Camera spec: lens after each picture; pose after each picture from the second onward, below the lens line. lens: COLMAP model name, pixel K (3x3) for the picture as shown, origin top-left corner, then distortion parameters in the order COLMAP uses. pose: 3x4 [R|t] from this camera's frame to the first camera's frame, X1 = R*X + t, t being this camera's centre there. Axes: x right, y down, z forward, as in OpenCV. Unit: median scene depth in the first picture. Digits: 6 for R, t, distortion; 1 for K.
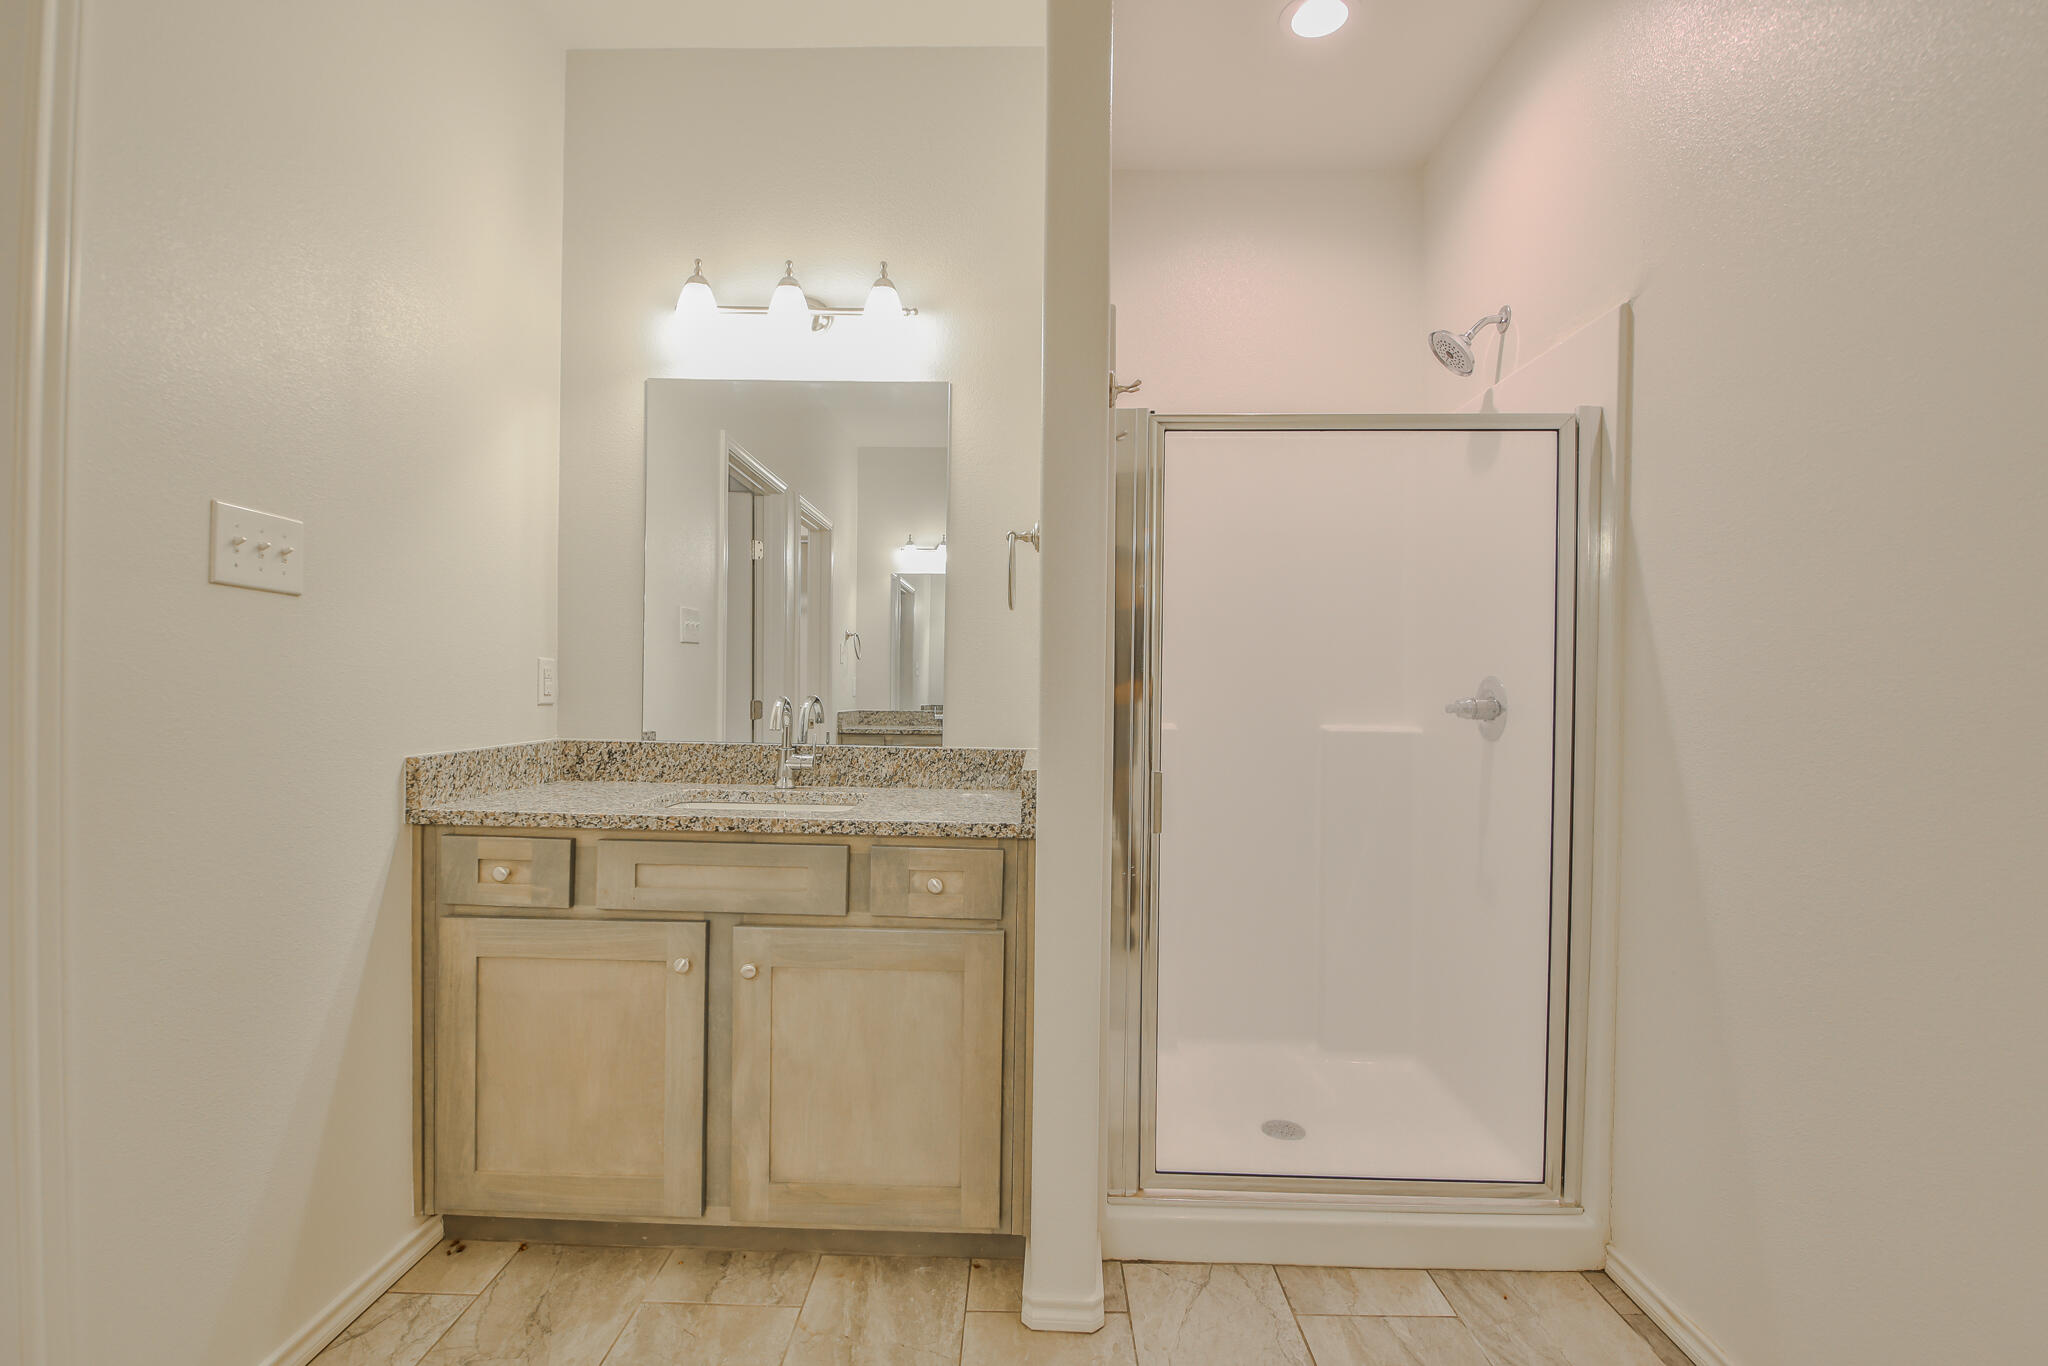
lens RADIAL K [[943.5, 0, 1020.4], [0, 943.5, 690.7], [0, 0, 1]] dist [-0.004188, -0.007287]
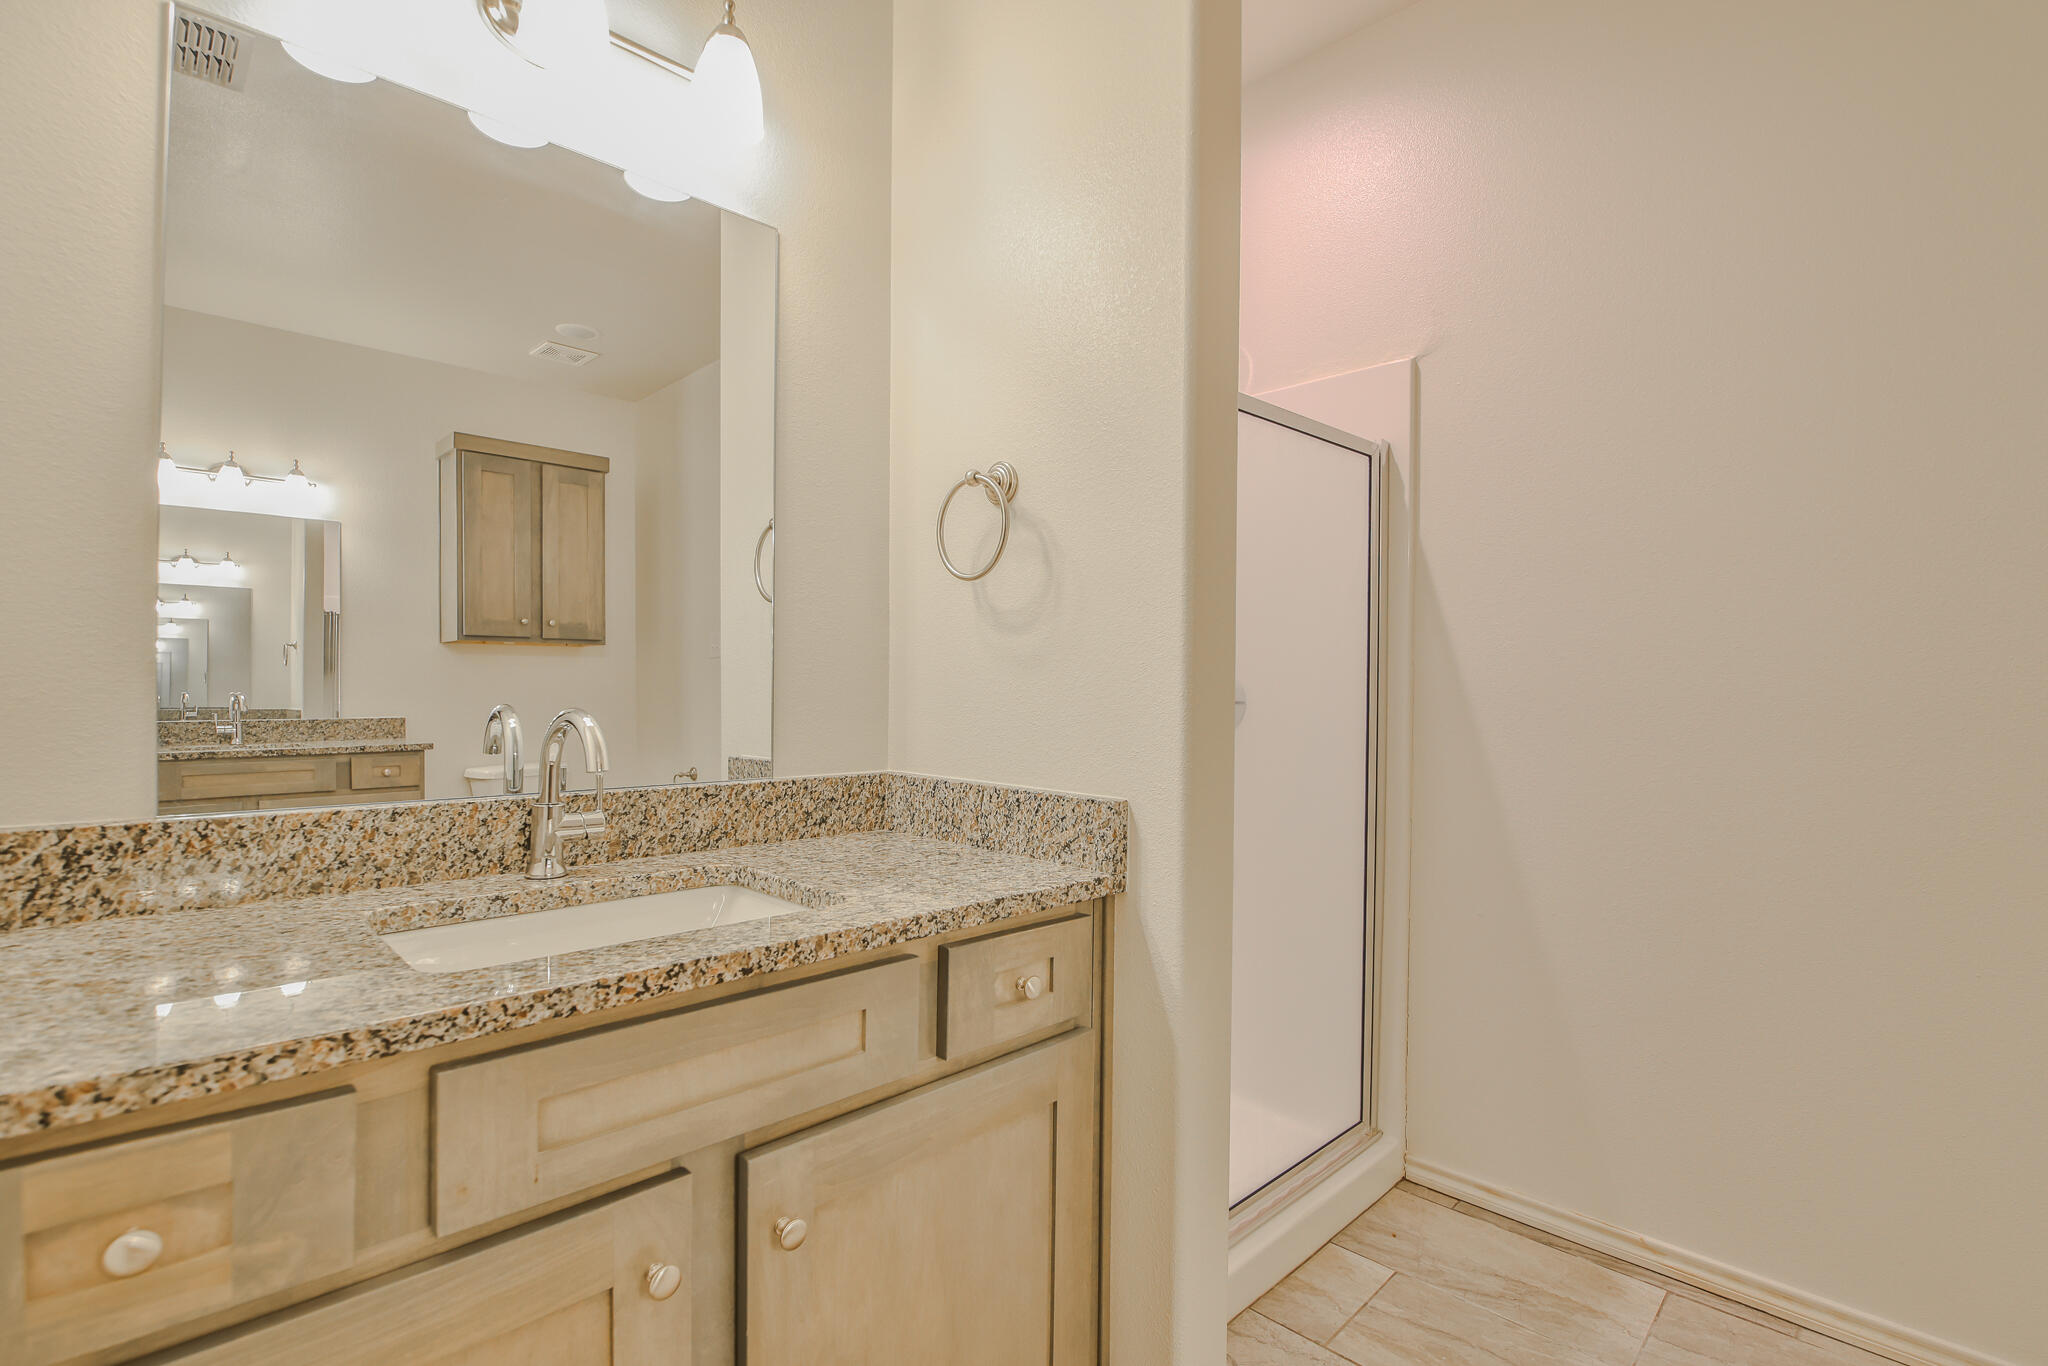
lens RADIAL K [[943.5, 0, 1020.4], [0, 943.5, 690.7], [0, 0, 1]] dist [-0.004188, -0.007287]
pose [[0.695600, -0.012633, 0.718318, -0.504189], [0.006178, 0.999914, 0.011603, -0.010038], [-0.718403, -0.003634, 0.695618, 0.476218]]
